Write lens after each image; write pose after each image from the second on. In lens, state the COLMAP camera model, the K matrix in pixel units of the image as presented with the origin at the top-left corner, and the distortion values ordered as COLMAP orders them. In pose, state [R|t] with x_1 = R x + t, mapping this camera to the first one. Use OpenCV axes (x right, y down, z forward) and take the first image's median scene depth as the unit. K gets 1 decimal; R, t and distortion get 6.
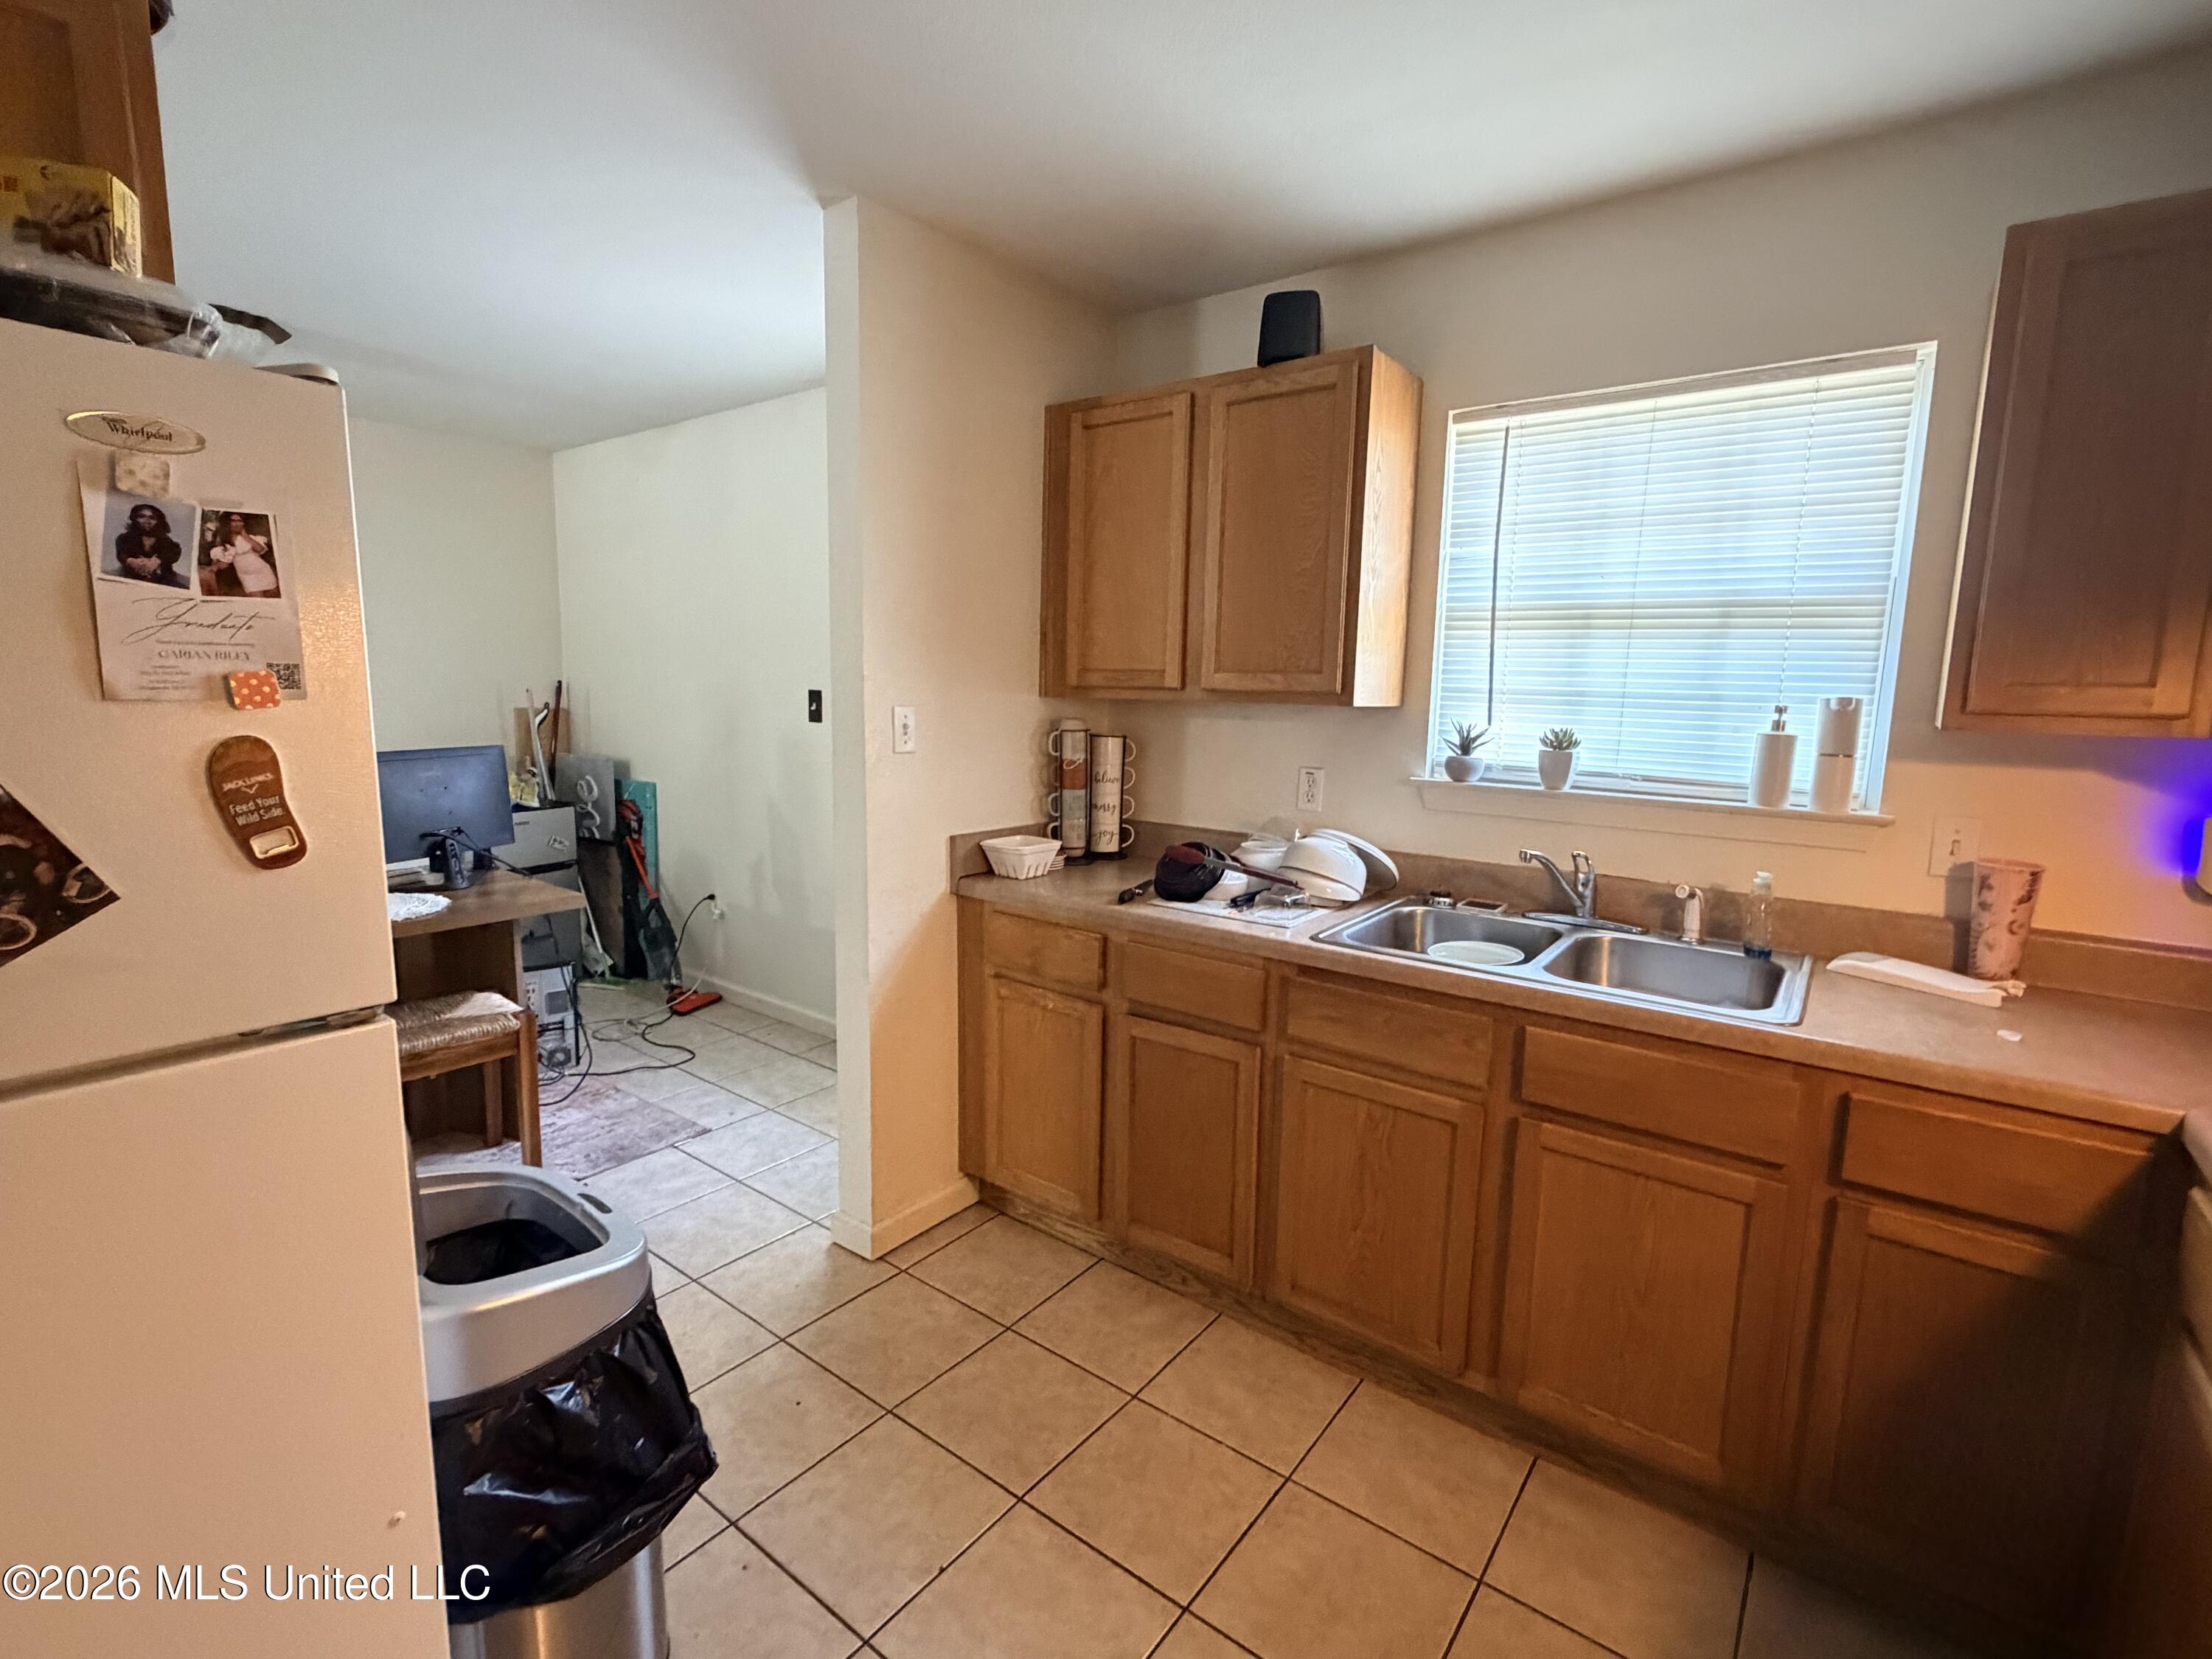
lens RADIAL K [[1022.6, 0, 1102.9], [0, 1022.6, 829.0], [0, 0, 1]] dist [-0.001978, -0.000925]
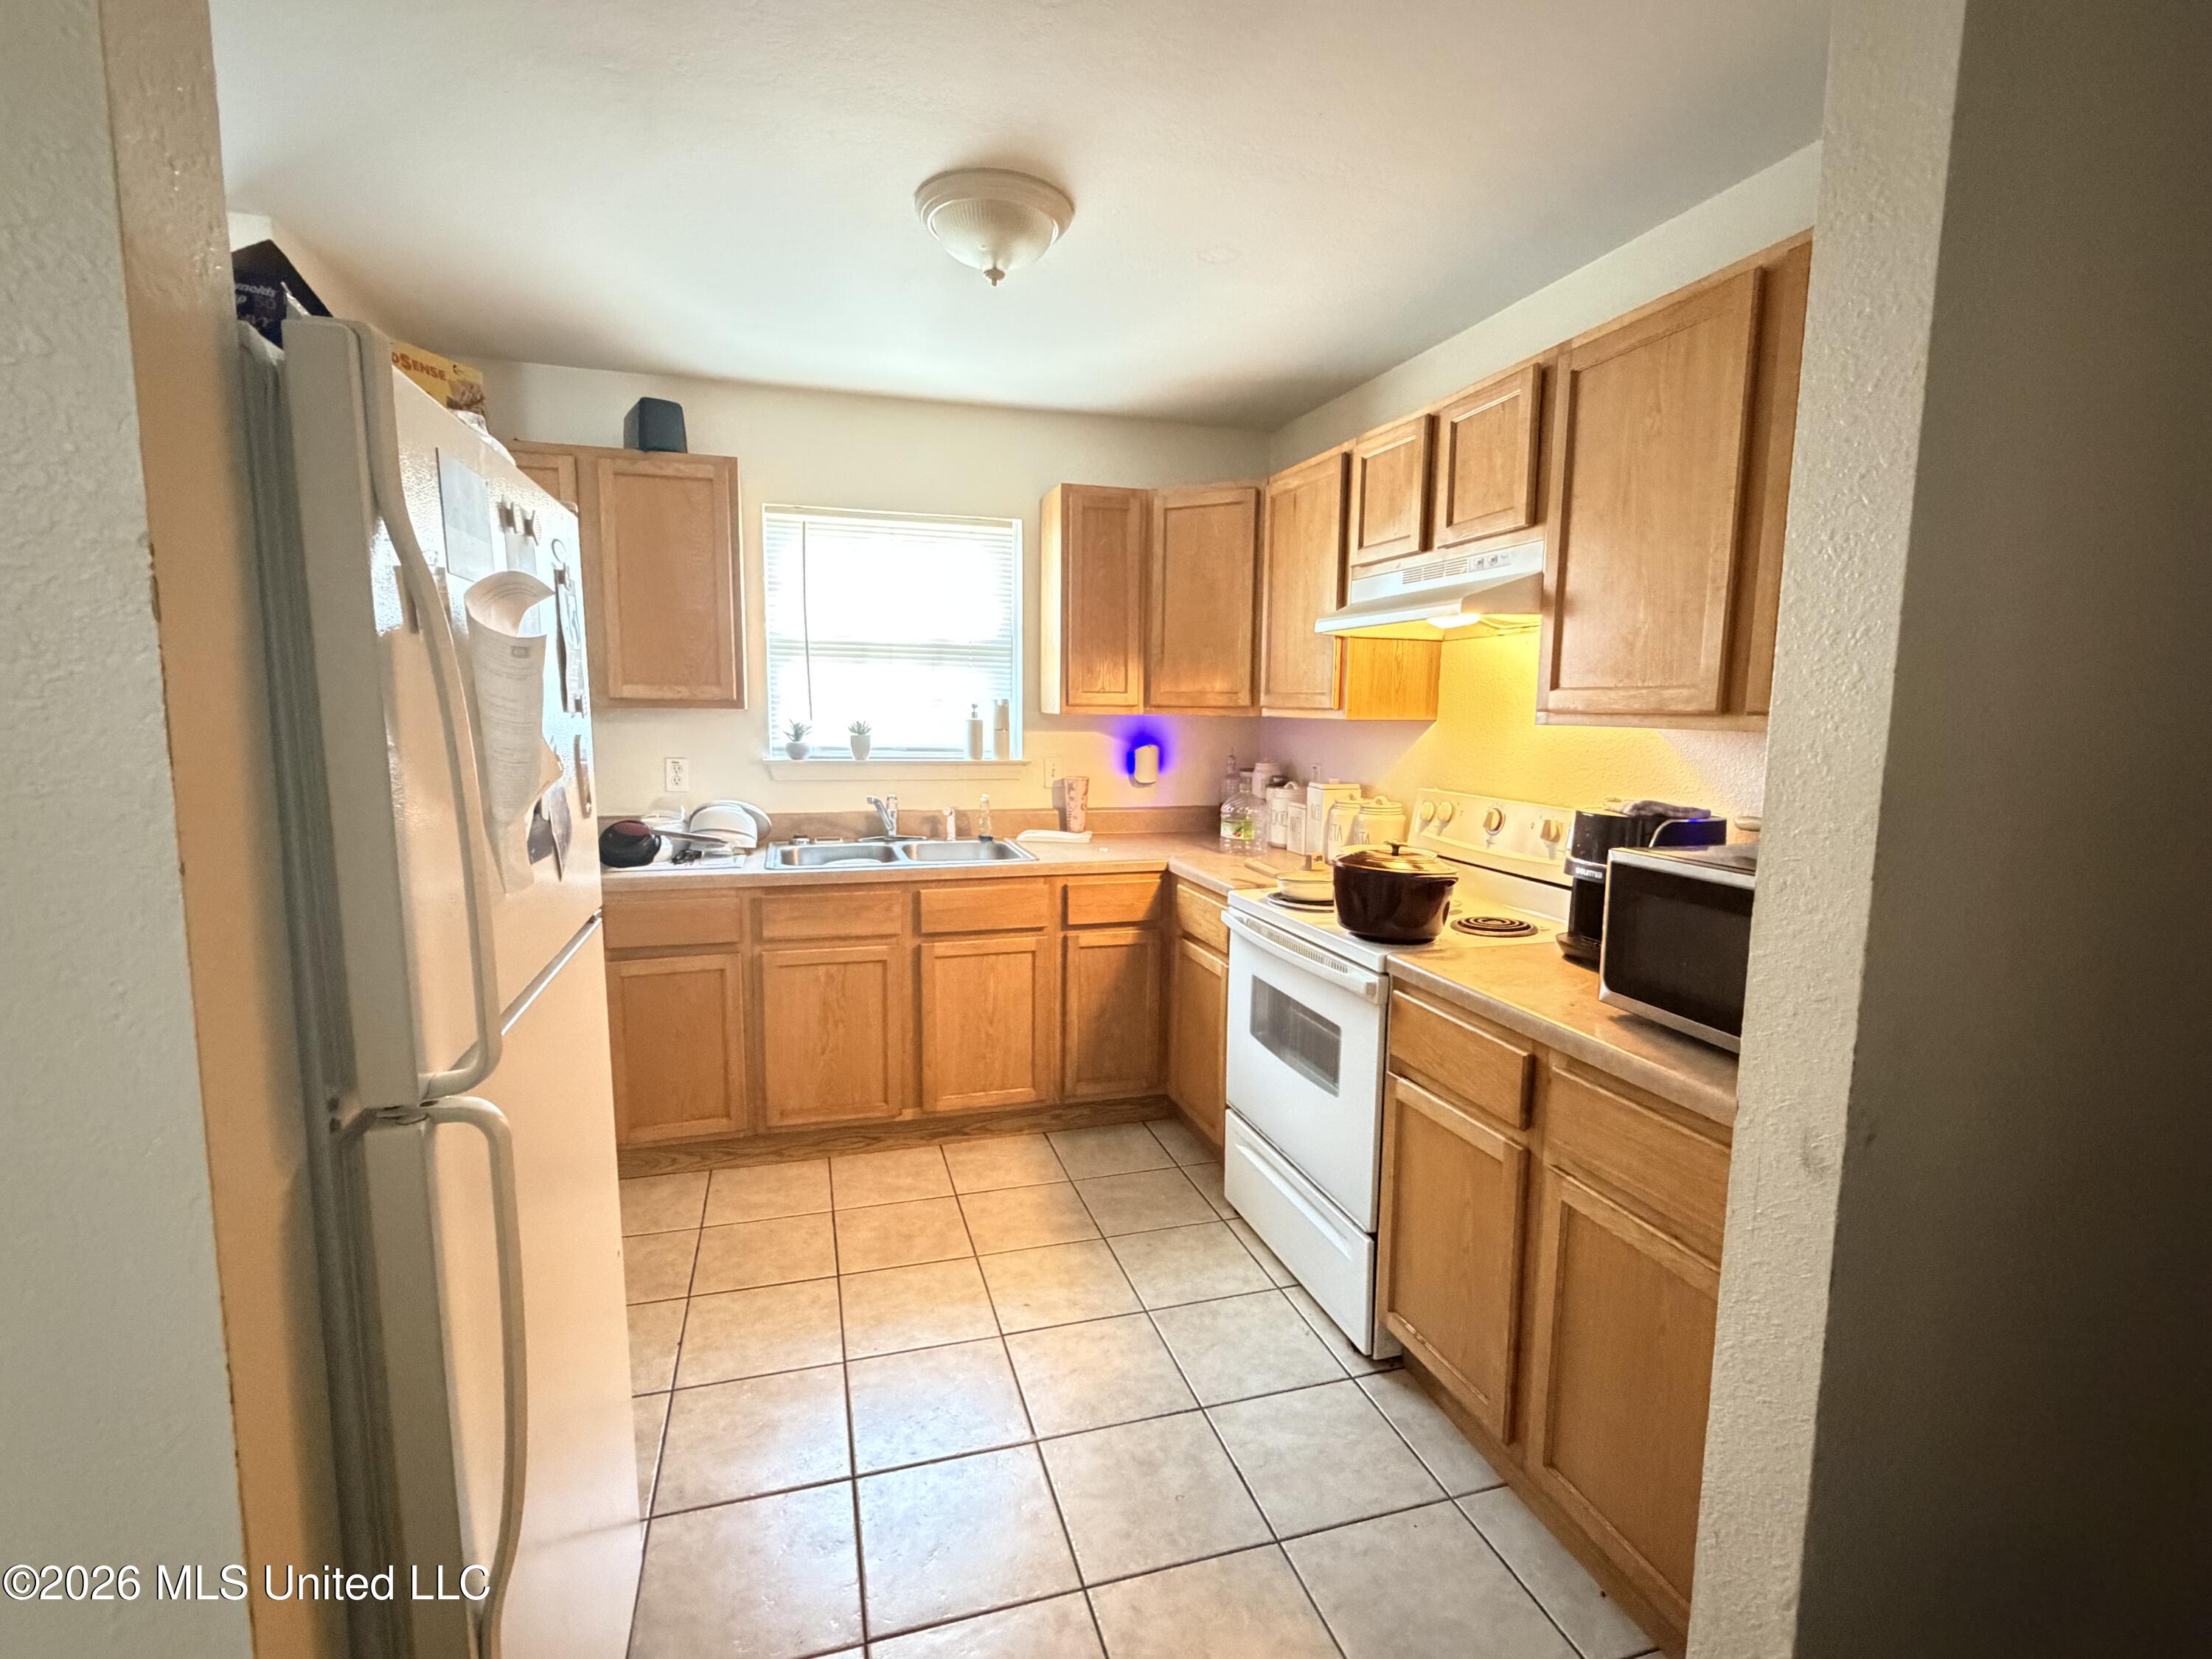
lens RADIAL K [[1022.6, 0, 1106.2], [0, 1022.6, 832.3], [0, 0, 1]] dist [-0.001978, -0.000925]
pose [[0.579568, -0.113025, 0.807048, -0.679860], [0.116970, 0.991618, 0.054874, 0.032590], [-0.806486, 0.062597, 0.587931, -0.239759]]
